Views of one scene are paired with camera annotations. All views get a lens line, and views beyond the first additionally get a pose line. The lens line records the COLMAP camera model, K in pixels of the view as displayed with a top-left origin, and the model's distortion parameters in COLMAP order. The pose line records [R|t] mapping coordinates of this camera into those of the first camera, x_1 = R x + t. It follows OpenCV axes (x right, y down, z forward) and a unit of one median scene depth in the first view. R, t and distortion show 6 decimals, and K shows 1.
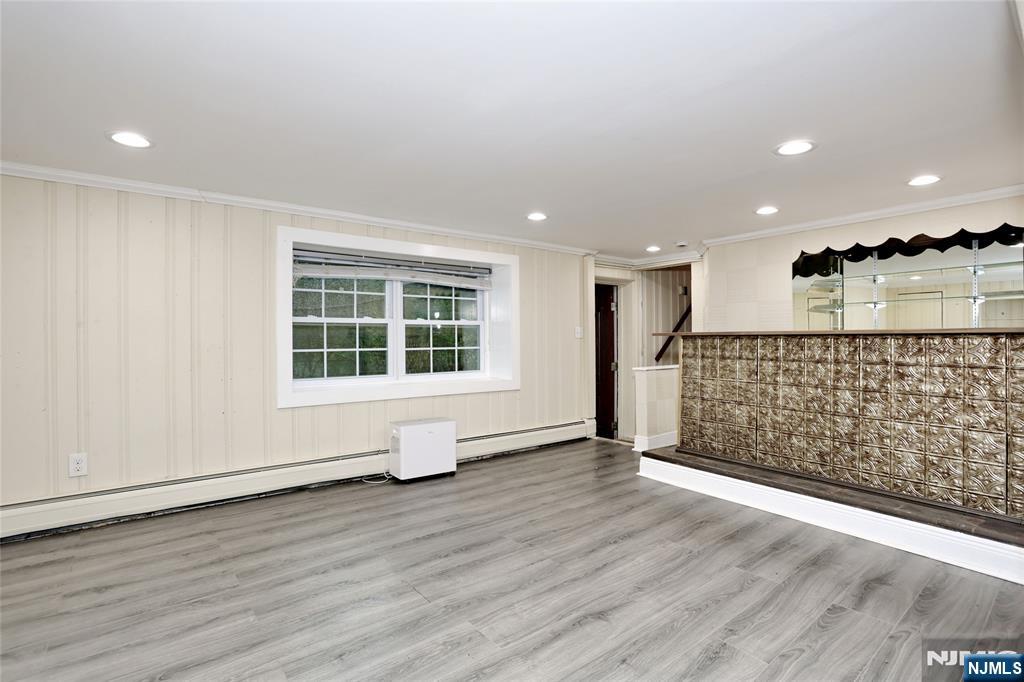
lens RADIAL K [[494.1, 0, 511.8], [0, 494.1, 338.0], [0, 0, 1]] dist [-0.036509, 0.003630]
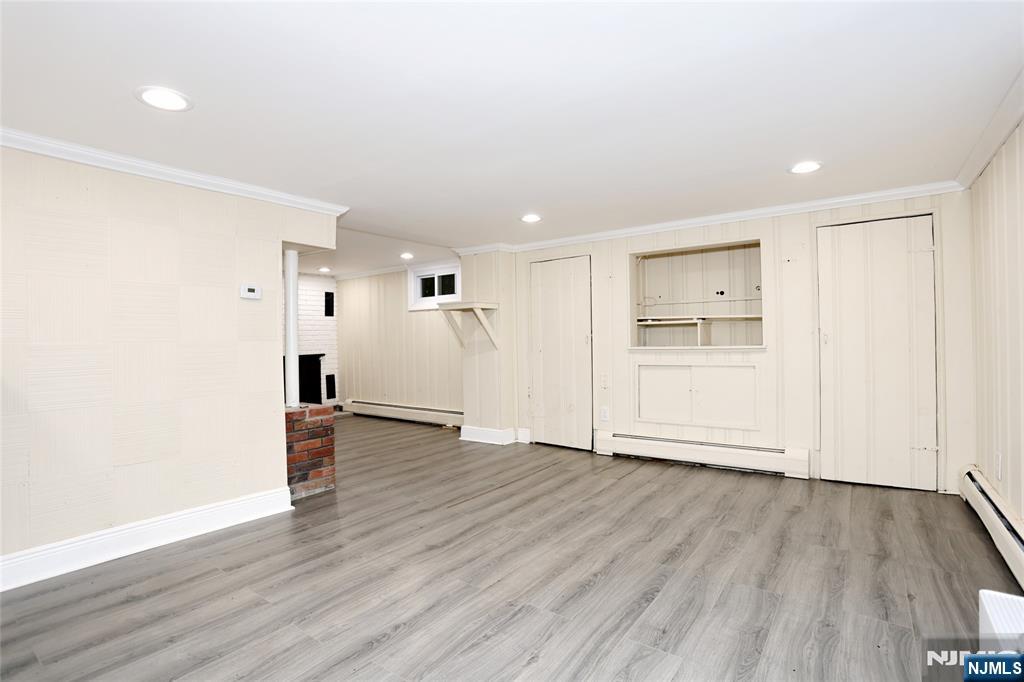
lens RADIAL K [[494.1, 0, 512.5], [0, 494.1, 338.4], [0, 0, 1]] dist [-0.036509, 0.003630]
pose [[-0.964587, 0.020016, -0.263004, 0.261272], [0.019463, 0.999799, 0.004707, 0.001471], [0.263046, -0.000578, -0.964783, 1.980656]]
